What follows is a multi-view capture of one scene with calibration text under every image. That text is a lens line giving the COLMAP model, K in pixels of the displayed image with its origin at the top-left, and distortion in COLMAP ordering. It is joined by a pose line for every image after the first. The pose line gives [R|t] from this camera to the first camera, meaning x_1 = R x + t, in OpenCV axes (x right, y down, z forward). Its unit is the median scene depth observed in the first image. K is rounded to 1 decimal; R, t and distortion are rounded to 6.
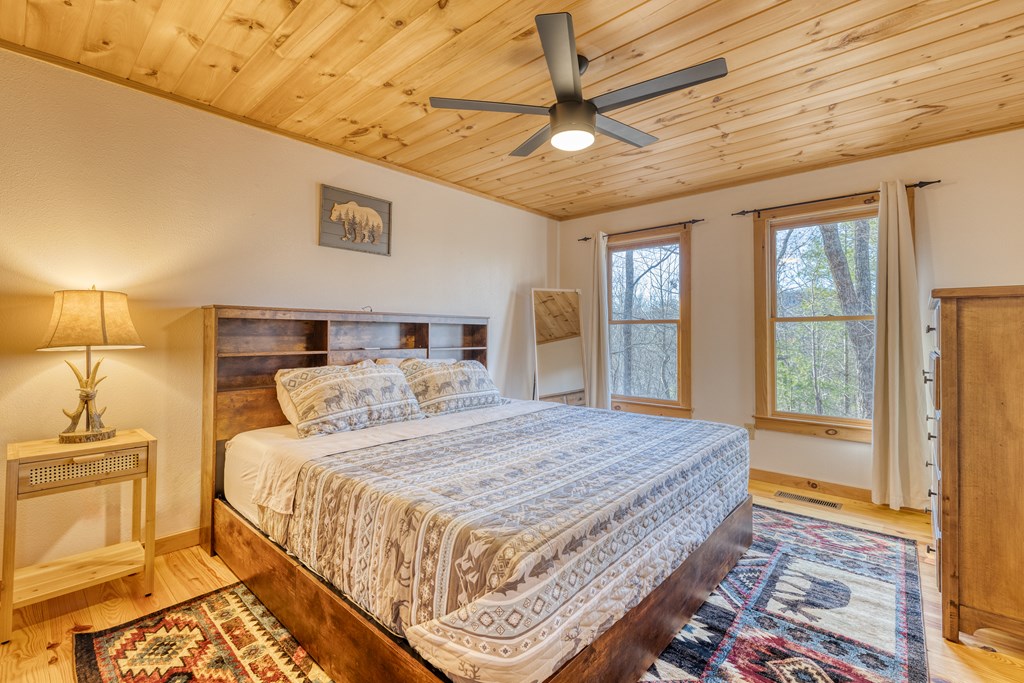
lens RADIAL K [[453.7, 0, 511.8], [0, 453.7, 326.6], [0, 0, 1]] dist [-0.001337, -0.000162]
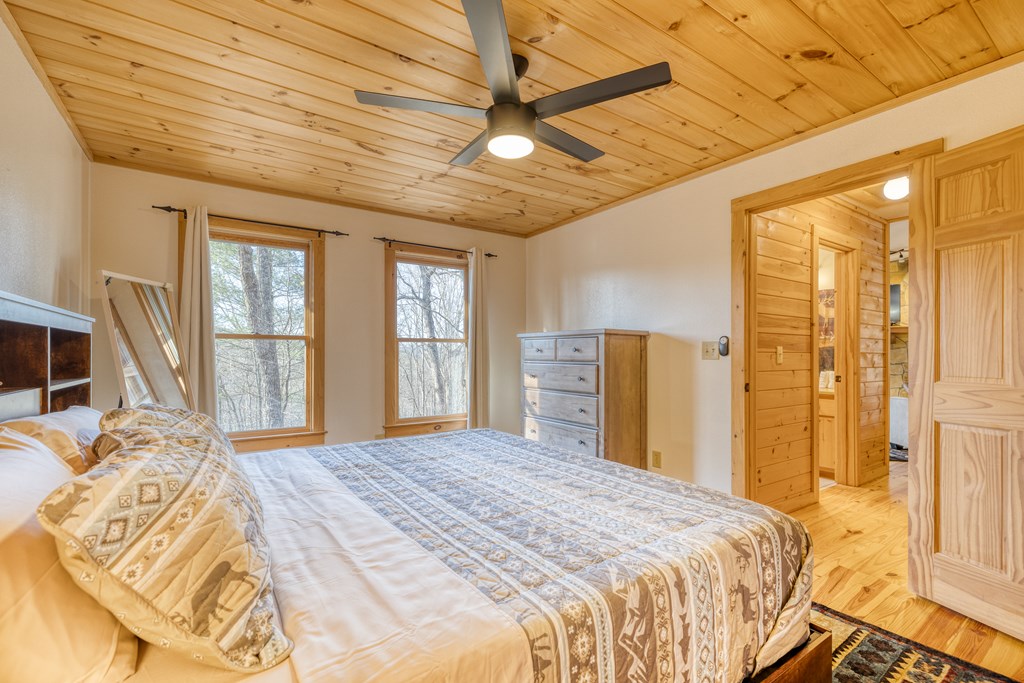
lens RADIAL K [[448.8, 0, 509.6], [0, 448.8, 352.6], [0, 0, 1]] dist [-0.000504, -0.000068]
pose [[0.249928, -0.002518, 0.968261, -0.444151], [-0.018706, 0.999797, 0.007428, 0.003788], [-0.968084, -0.019969, 0.249831, 0.439396]]
